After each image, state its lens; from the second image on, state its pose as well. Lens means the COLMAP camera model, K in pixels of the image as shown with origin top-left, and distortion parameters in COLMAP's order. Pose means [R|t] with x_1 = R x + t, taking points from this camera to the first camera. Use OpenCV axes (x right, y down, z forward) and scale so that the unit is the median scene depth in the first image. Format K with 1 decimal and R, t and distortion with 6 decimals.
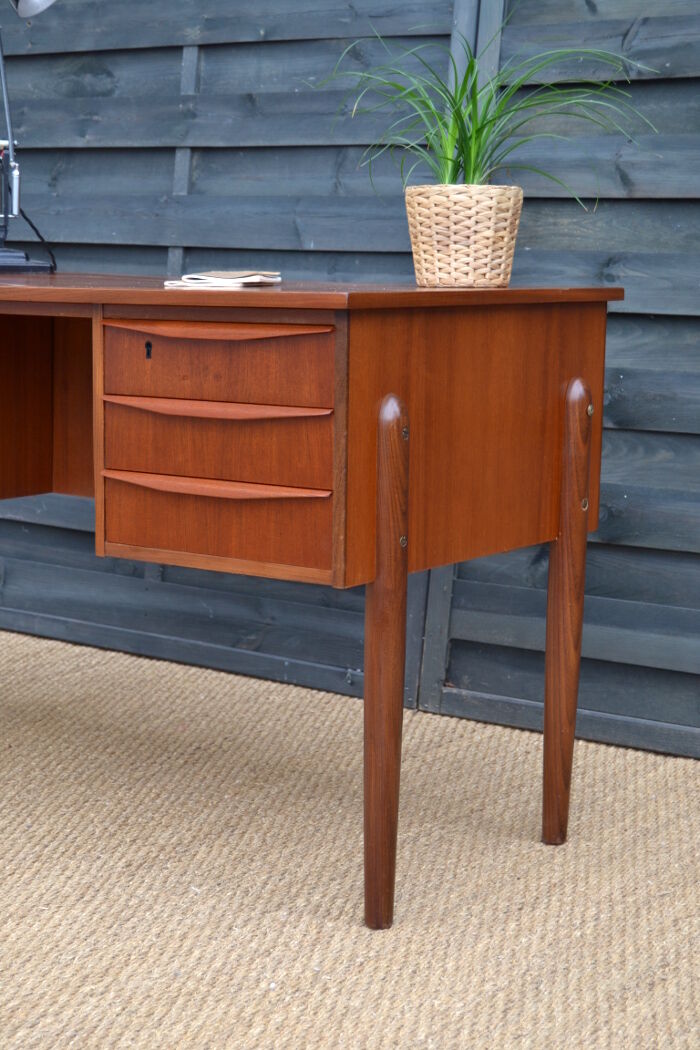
lens RADIAL K [[1851.5, 0, 350.0], [0, 1851.5, 525.0], [0, 0, 1]] dist [-0.029090, -0.099847]
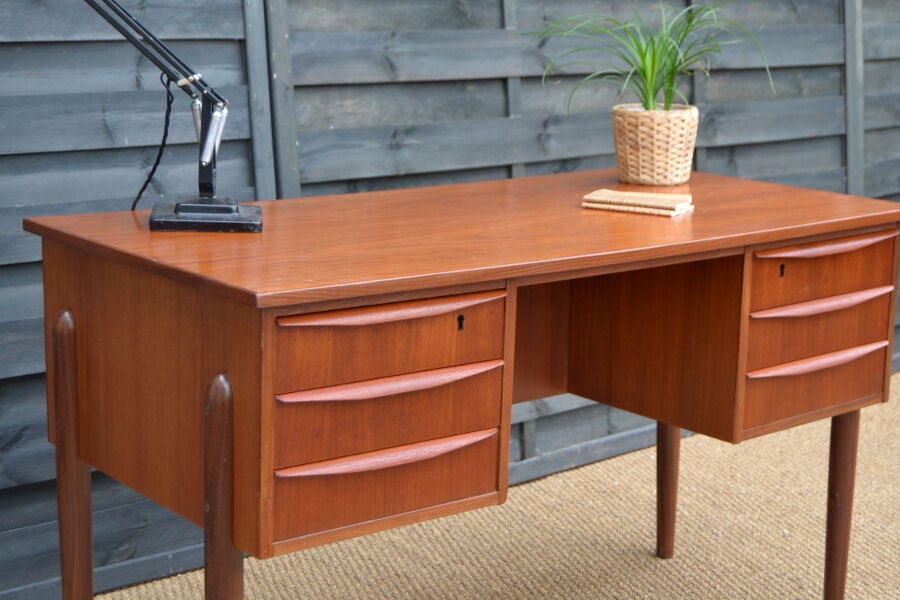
lens RADIAL K [[1610.0, 0, 450.0], [0, 1610.0, 300.0], [0, 0, 1]] dist [-0.025211, -0.152309]
pose [[0.245489, -0.209626, 0.946463, -0.905898], [0.130718, 0.974581, 0.181949, -0.228221], [-0.960546, 0.079053, 0.266650, 0.694498]]
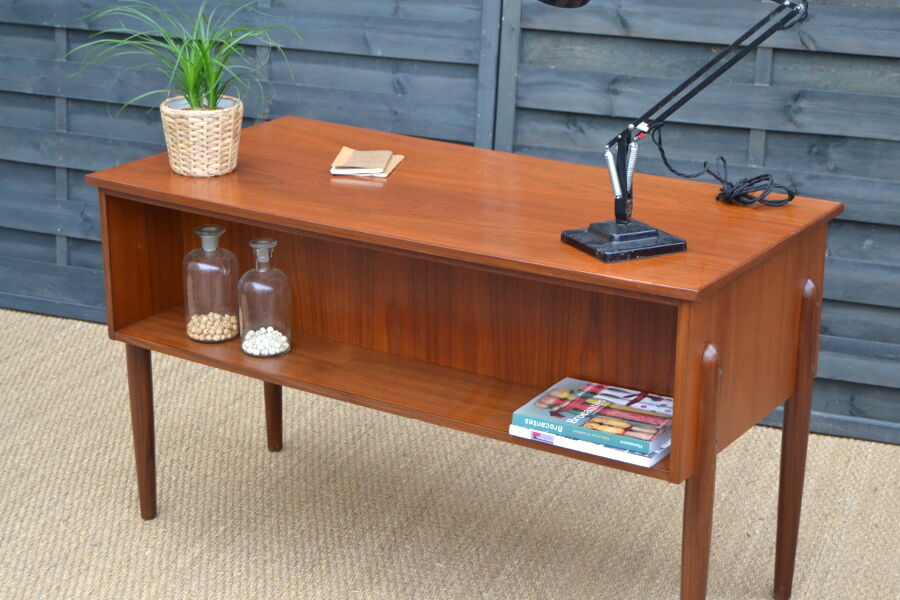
lens RADIAL K [[1680.4, 0, 450.0], [0, 1680.4, 300.0], [0, 0, 1]] dist [-0.053545, -0.085165]
pose [[0.972290, -0.079787, 0.219740, -0.288870], [0.039460, 0.982481, 0.182138, -0.220553], [-0.230422, -0.168420, 0.958405, -0.255879]]
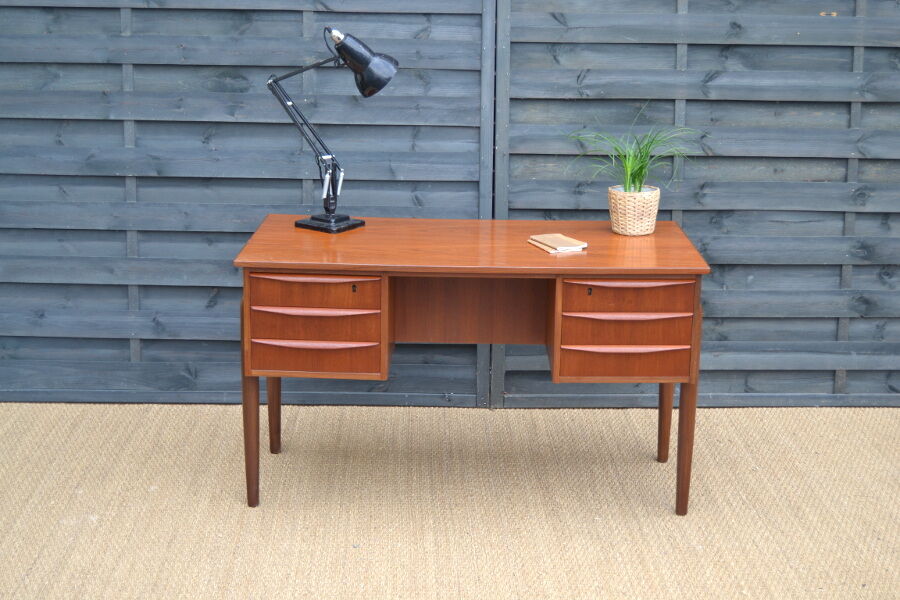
lens RADIAL K [[1310.2, 0, 450.0], [0, 1310.2, 300.0], [0, 0, 1]] dist [-0.074945, 0.029118]
pose [[0.810868, -0.156445, 0.563931, -0.851550], [0.088773, 0.985337, 0.145707, -0.246934], [-0.578457, -0.068087, 0.812866, -0.138742]]
